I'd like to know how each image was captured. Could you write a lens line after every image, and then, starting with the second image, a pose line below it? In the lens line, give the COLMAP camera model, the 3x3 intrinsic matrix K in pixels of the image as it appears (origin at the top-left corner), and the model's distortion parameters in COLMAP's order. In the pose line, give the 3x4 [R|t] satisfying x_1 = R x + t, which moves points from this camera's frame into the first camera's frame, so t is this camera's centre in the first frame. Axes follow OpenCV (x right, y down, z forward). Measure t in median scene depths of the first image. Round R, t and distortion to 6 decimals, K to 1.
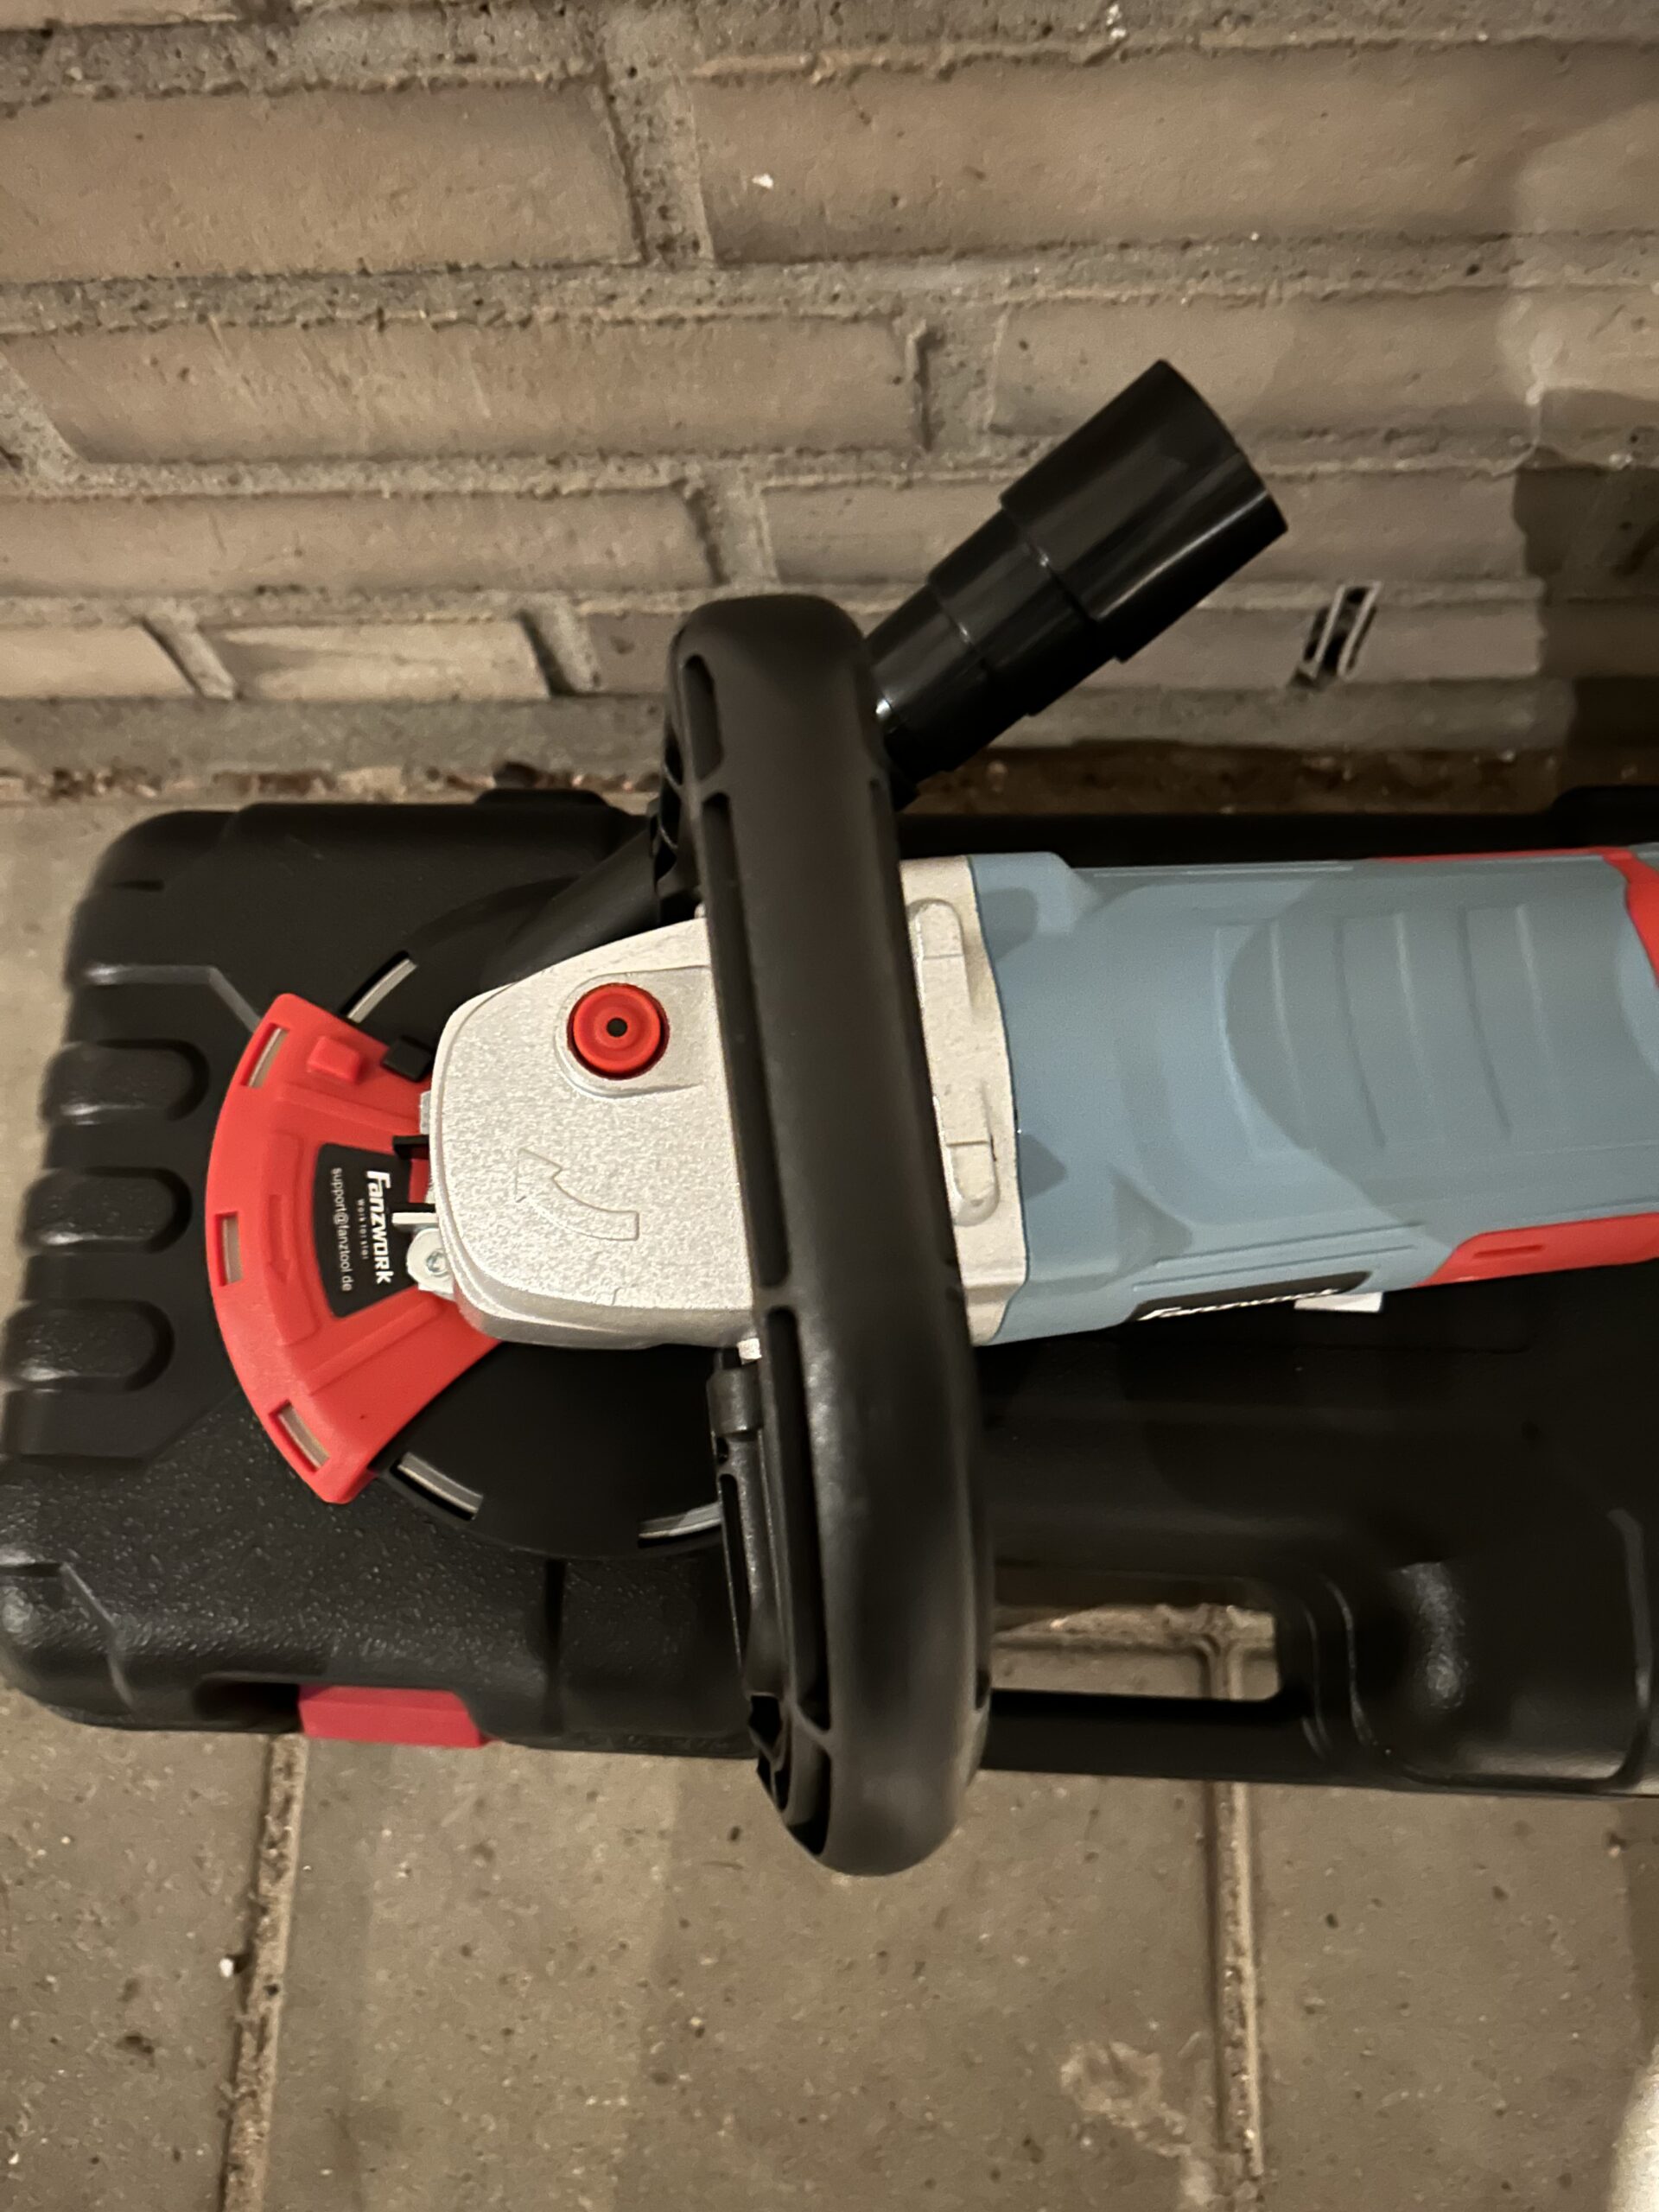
lens RADIAL K [[1673.7, 0, 808.4], [0, 1673.7, 1090.5], [0, 0, 1]] dist [0.029615, -0.039700]
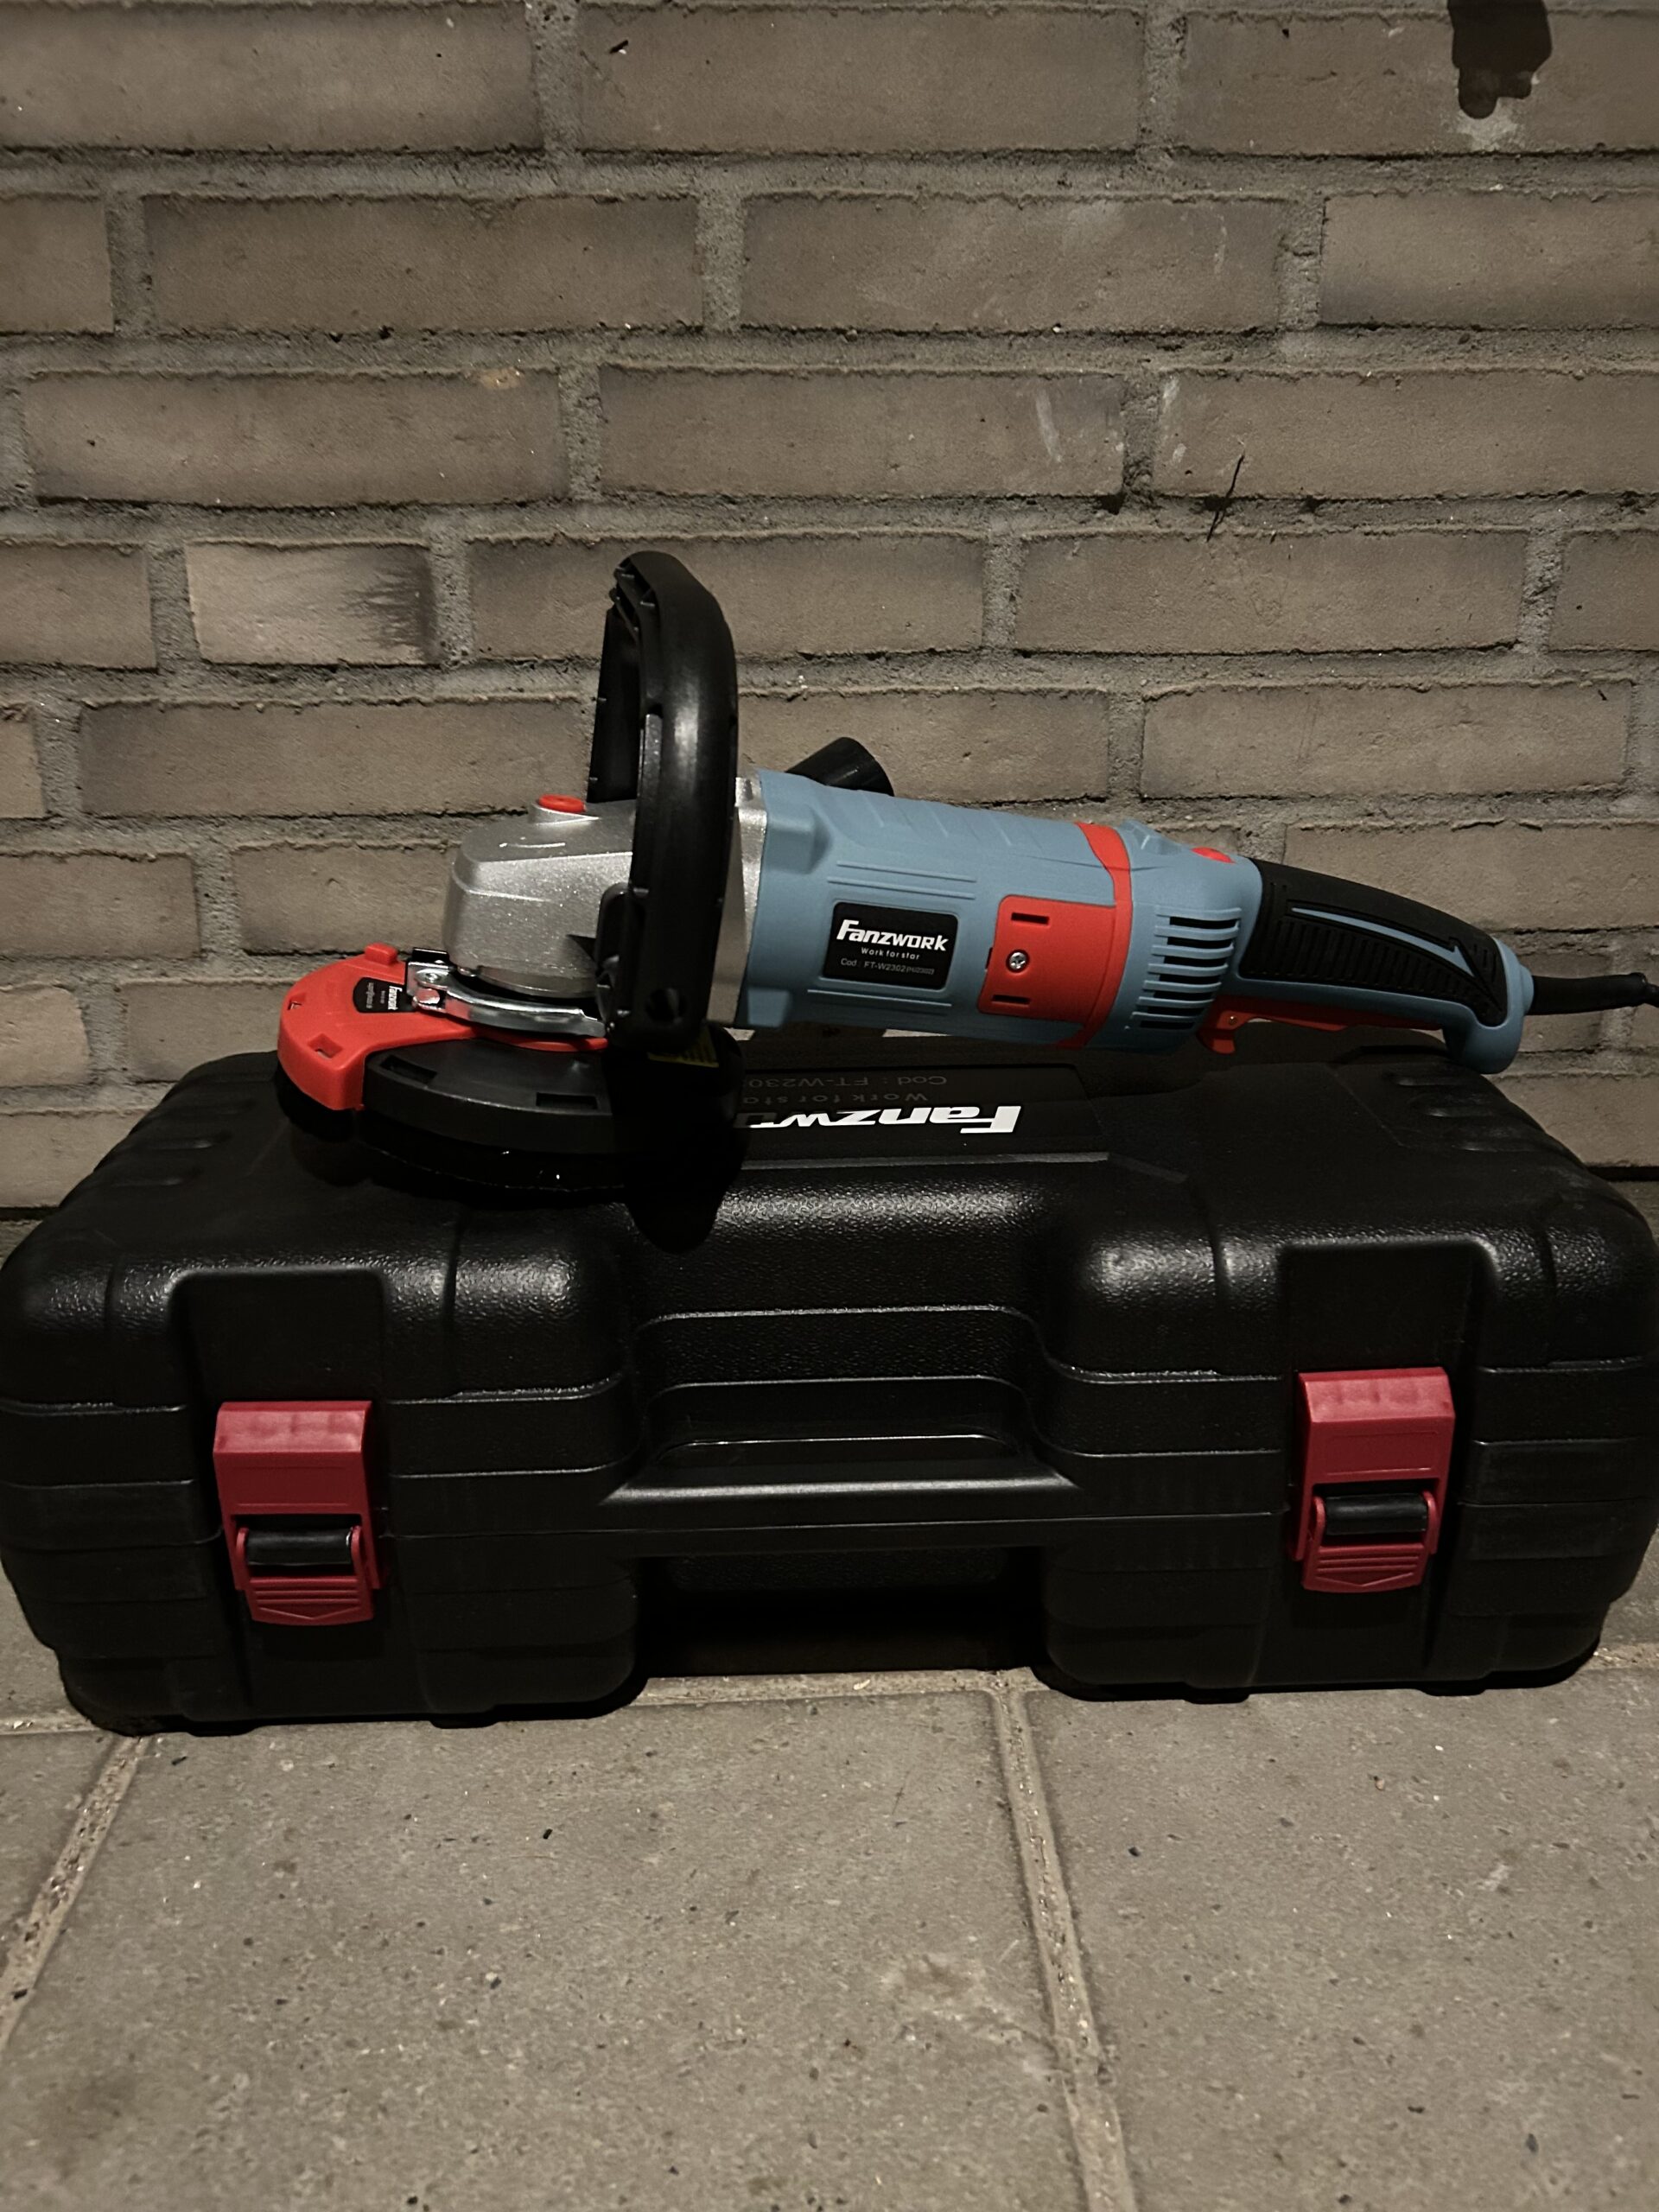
lens RADIAL K [[1673.7, 0, 825.4], [0, 1673.7, 1116.3], [0, 0, 1]] dist [0.029615, -0.039700]
pose [[0.996068, 0.032616, 0.082364, 0.026493], [0.046270, 0.601299, -0.797683, 1.059761], [-0.075543, 0.798358, 0.597426, 0.049414]]
